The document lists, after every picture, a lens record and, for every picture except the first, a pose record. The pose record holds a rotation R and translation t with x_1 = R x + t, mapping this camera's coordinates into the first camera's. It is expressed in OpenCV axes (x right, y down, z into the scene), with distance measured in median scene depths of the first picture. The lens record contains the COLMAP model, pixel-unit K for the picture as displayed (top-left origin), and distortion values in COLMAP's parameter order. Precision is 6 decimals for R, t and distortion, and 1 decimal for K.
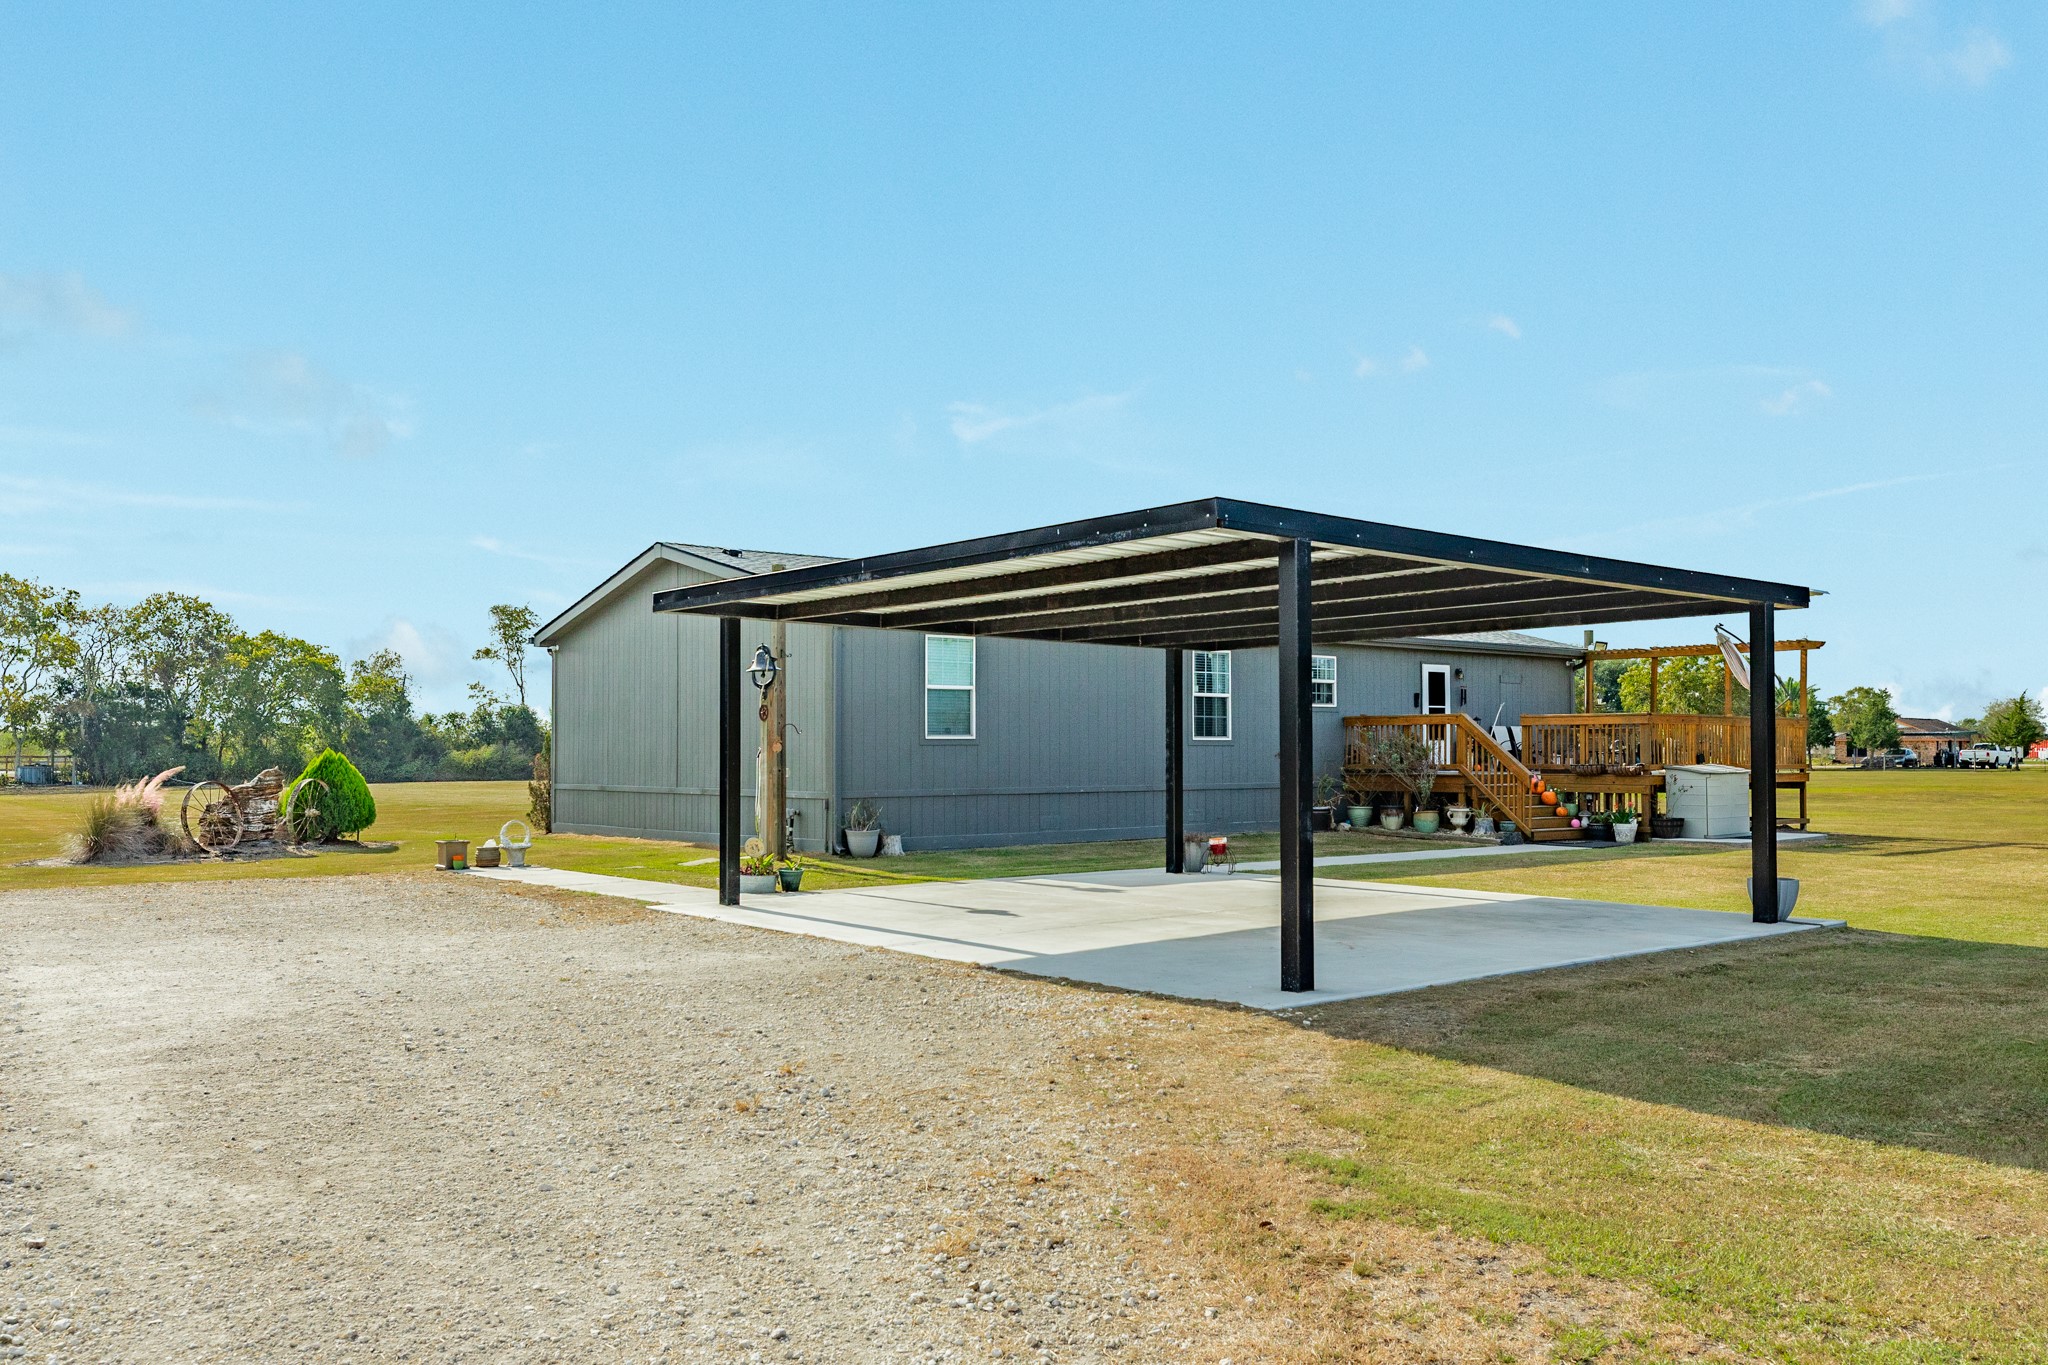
lens RADIAL K [[1644.5, 0, 1024.0], [0, 1644.5, 682.5], [0, 0, 1]] dist [0.008444, 0.001984]
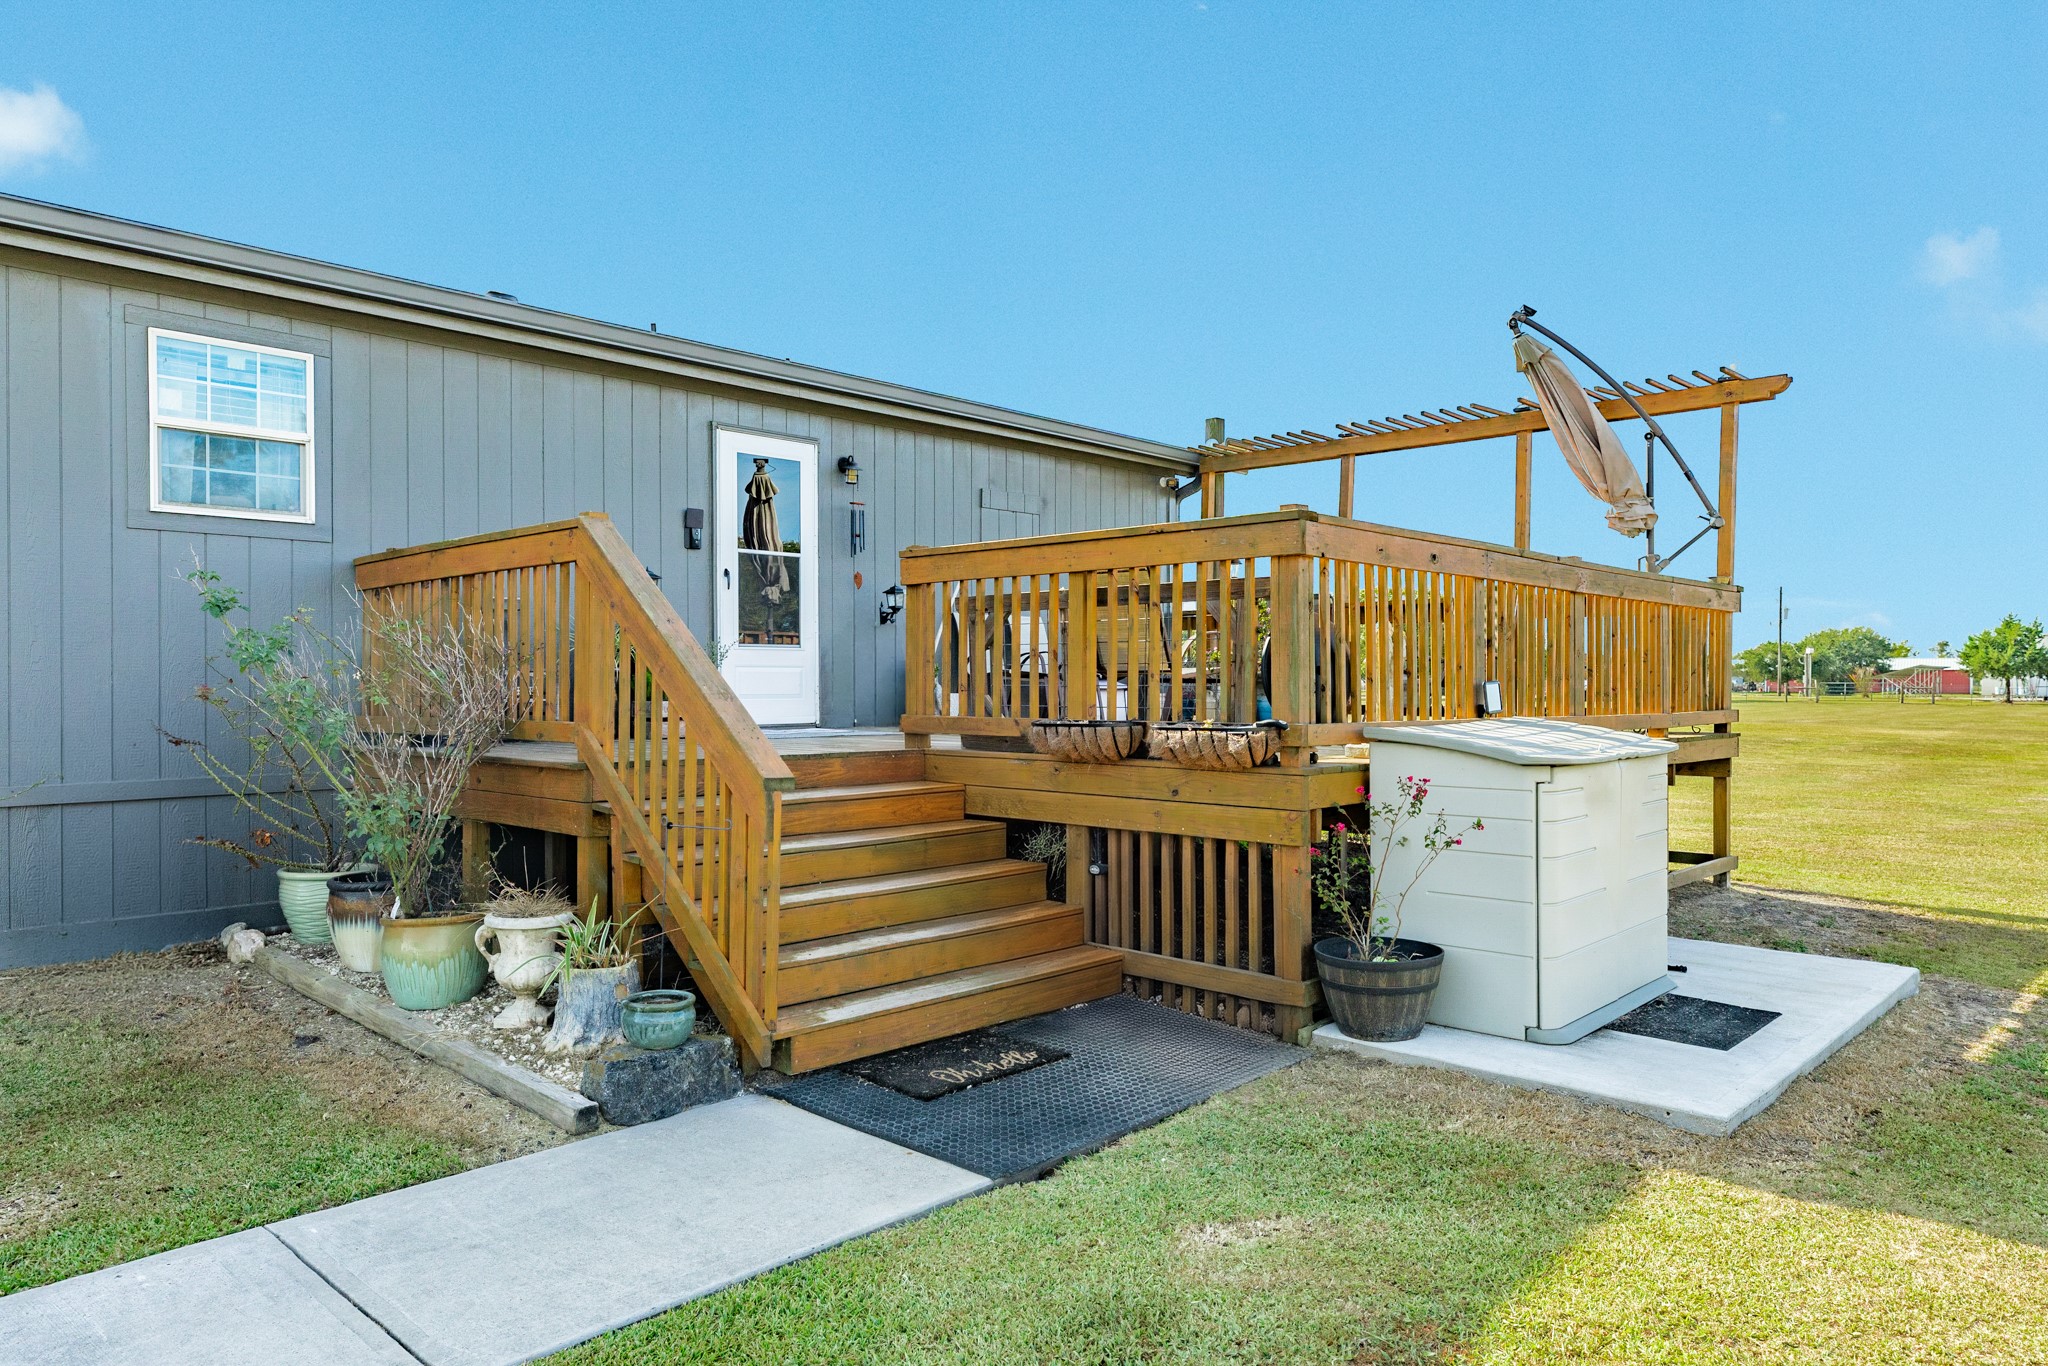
lens RADIAL K [[1349.5, 0, 1024.0], [0, 1349.5, 683.0], [0, 0, 1]] dist [0.000296, 0.000200]
pose [[0.992654, 0.000080, 0.120985, 0.302926], [-0.005081, 0.999145, 0.041027, 0.034423], [-0.120878, -0.041340, 0.991806, 0.778851]]
